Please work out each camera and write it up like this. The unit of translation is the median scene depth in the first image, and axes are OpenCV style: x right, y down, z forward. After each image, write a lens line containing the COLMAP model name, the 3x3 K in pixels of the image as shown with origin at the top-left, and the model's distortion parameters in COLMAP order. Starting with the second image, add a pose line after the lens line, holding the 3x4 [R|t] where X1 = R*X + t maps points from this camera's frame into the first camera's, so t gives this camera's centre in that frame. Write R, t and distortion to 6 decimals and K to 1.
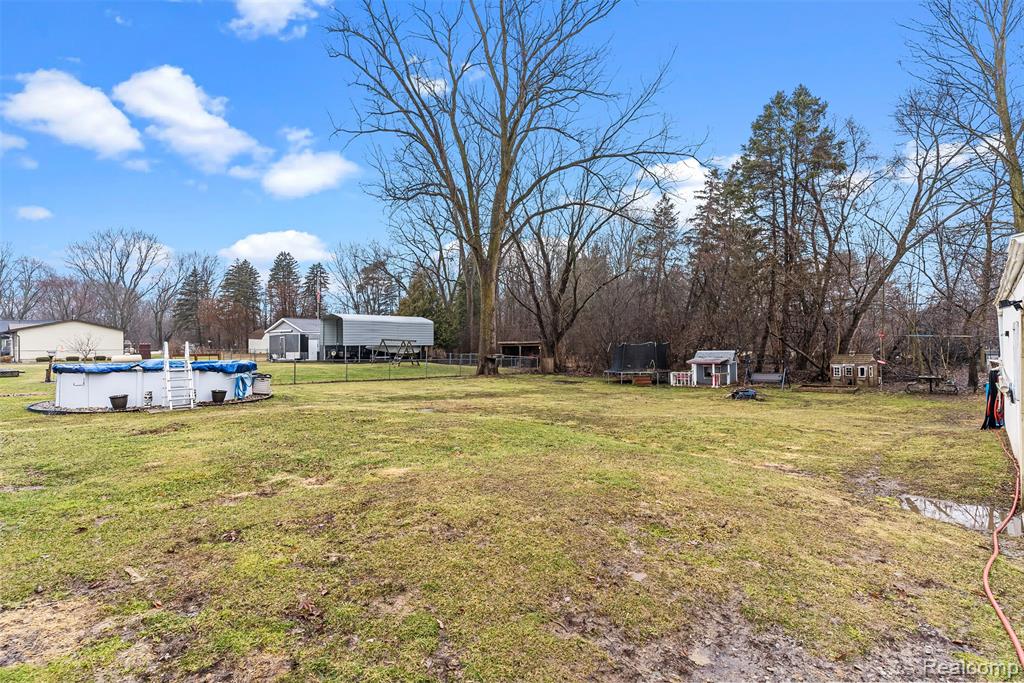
lens RADIAL K [[508.3, 0, 510.9], [0, 508.3, 339.4], [0, 0, 1]] dist [0.008767, 0.000151]
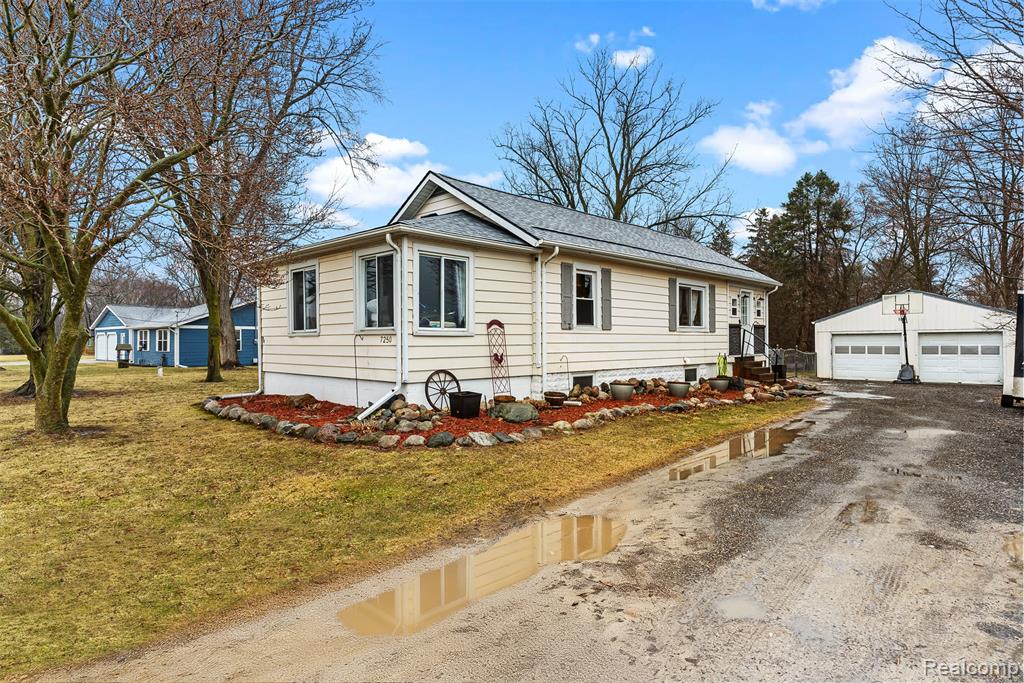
lens RADIAL K [[580.2, 0, 513.6], [0, 580.2, 340.8], [0, 0, 1]] dist [0.007090, -0.000632]
pose [[0.999609, 0.006102, -0.027291, -0.184504], [-0.006109, 0.999981, -0.000197, 0.001693], [0.027289, 0.000363, 0.999628, -0.475018]]
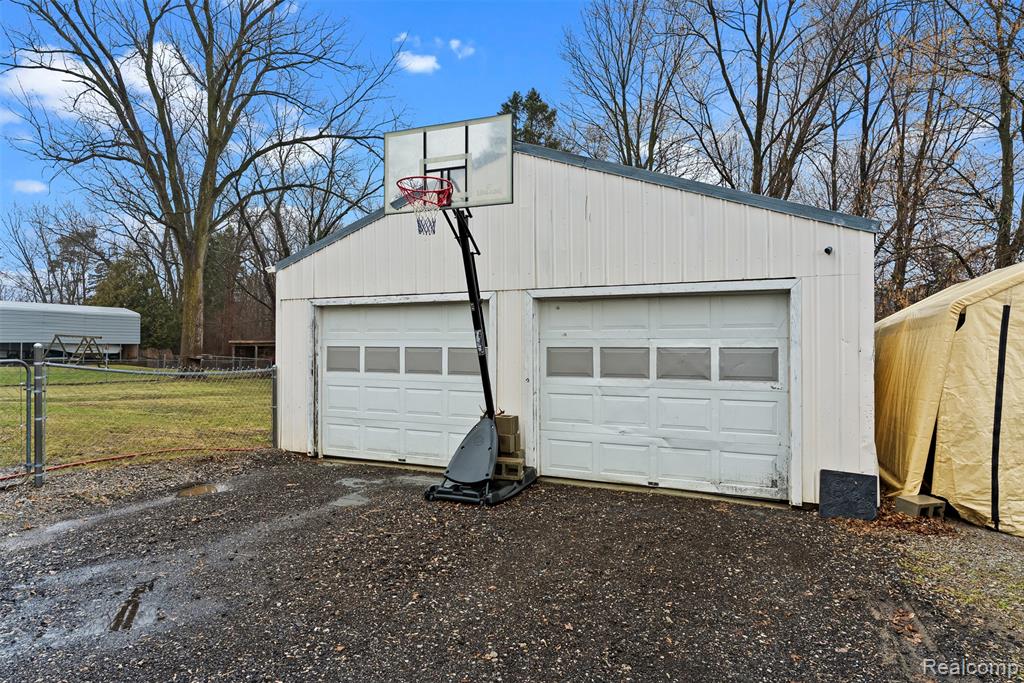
lens RADIAL K [[622.9, 0, 513.4], [0, 622.9, 348.6], [0, 0, 1]] dist [-0.001803, -0.000010]
pose [[0.947855, 0.008523, 0.318587, 0.095322], [-0.012045, 0.999886, 0.009085, 0.003061], [-0.318473, -0.012449, 0.947850, -0.107274]]
